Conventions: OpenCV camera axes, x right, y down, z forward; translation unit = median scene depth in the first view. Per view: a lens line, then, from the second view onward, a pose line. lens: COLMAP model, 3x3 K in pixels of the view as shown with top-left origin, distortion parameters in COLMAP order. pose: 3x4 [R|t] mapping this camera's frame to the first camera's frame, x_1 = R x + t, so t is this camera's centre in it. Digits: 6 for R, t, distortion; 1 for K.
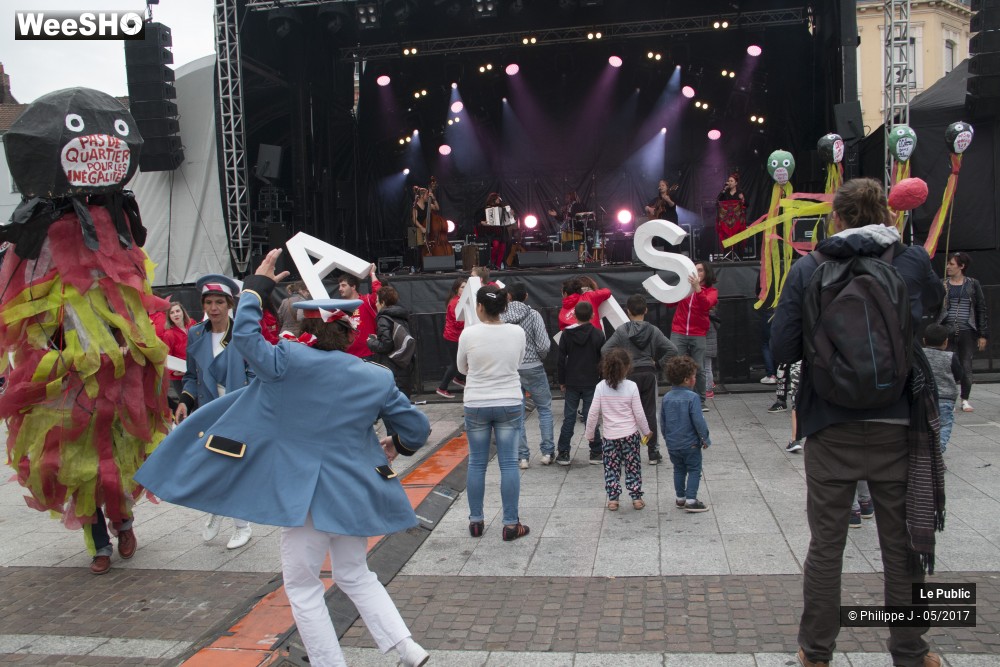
lens RADIAL K [[876.4, 0, 490.9], [0, 876.4, 342.0], [0, 0, 1]] dist [-0.166081, 0.174036]
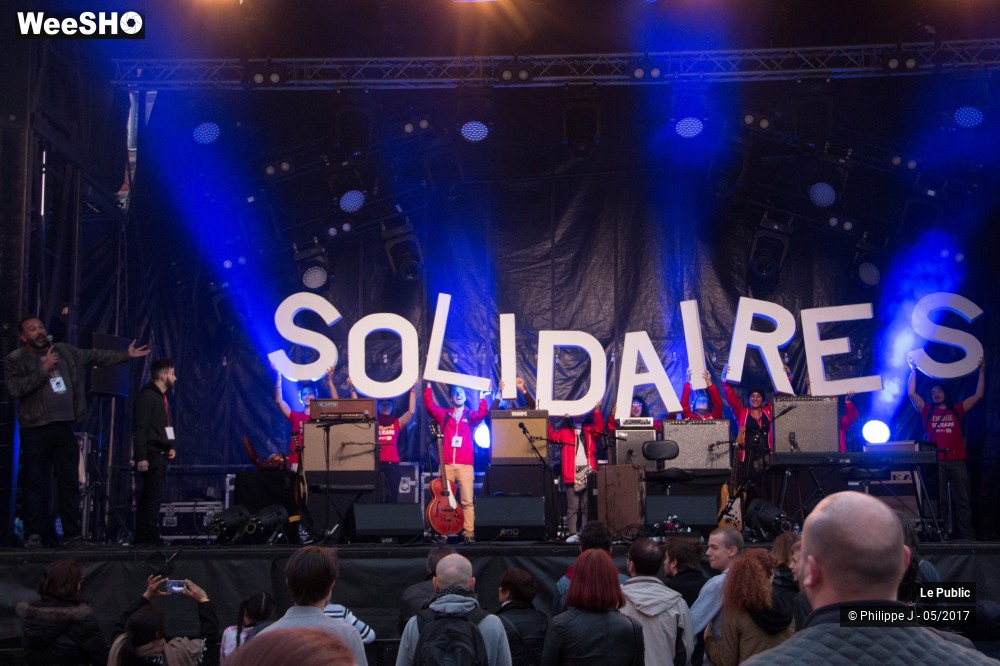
lens RADIAL K [[1591.1, 0, 500.0], [0, 1591.1, 333.0], [0, 0, 1]] dist [0.102933, 0.202833]
pose [[0.990964, 0.053839, 0.122847, -0.079474], [-0.027004, 0.977233, -0.210445, -0.013163], [-0.131381, 0.205226, 0.969856, 0.163927]]
